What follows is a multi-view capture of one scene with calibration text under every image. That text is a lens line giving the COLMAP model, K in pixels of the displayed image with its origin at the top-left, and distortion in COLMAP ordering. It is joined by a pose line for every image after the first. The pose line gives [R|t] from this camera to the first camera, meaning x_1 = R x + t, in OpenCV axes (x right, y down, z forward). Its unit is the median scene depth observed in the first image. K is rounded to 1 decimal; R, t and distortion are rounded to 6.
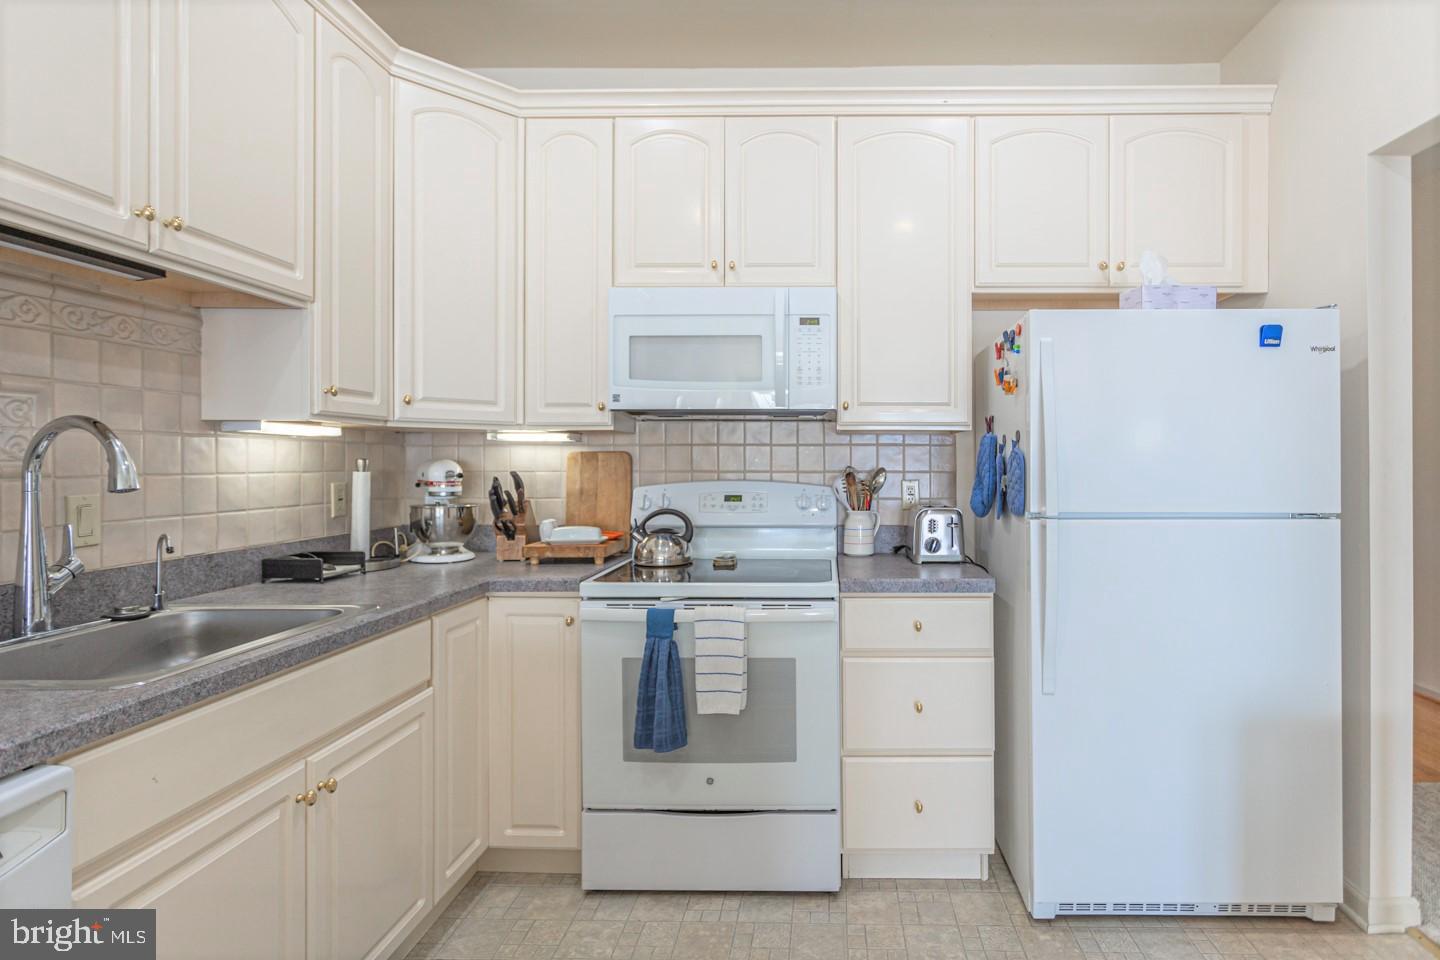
lens RADIAL K [[722.9, 0, 795.2], [0, 722.9, 463.7], [0, 0, 1]] dist [-0.001492, 0.000939]
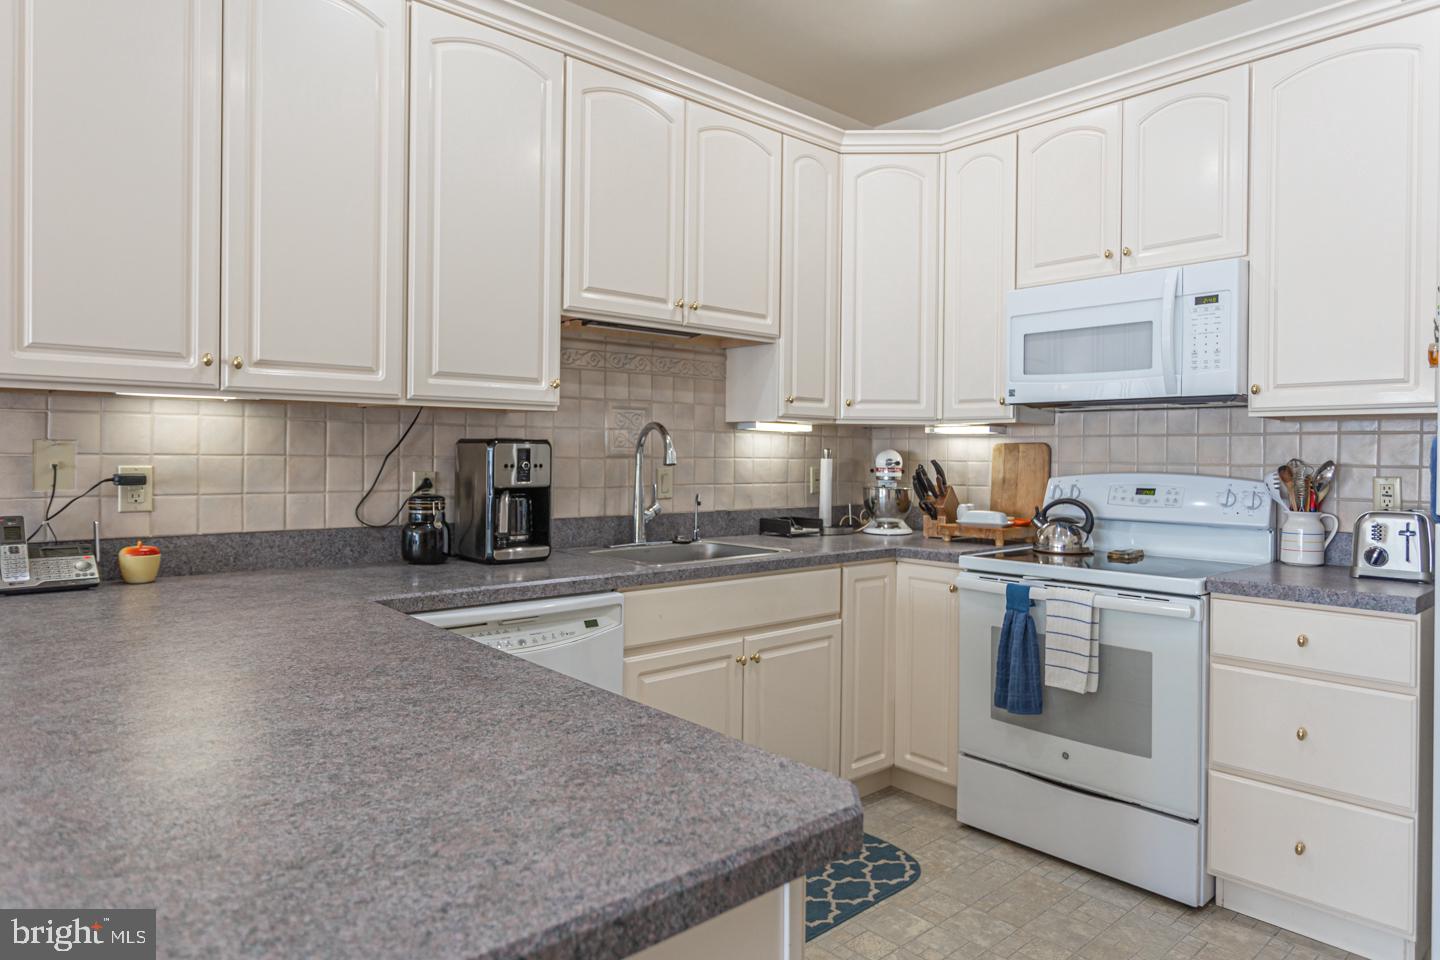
lens RADIAL K [[877.0, 0, 735.3], [0, 877.0, 460.9], [0, 0, 1]] dist [-0.006195, 0.004783]
pose [[0.687939, 0.010447, -0.725693, 0.416052], [-0.011603, 0.999927, 0.003395, 0.011212], [0.725676, 0.006085, 0.688010, -0.198858]]
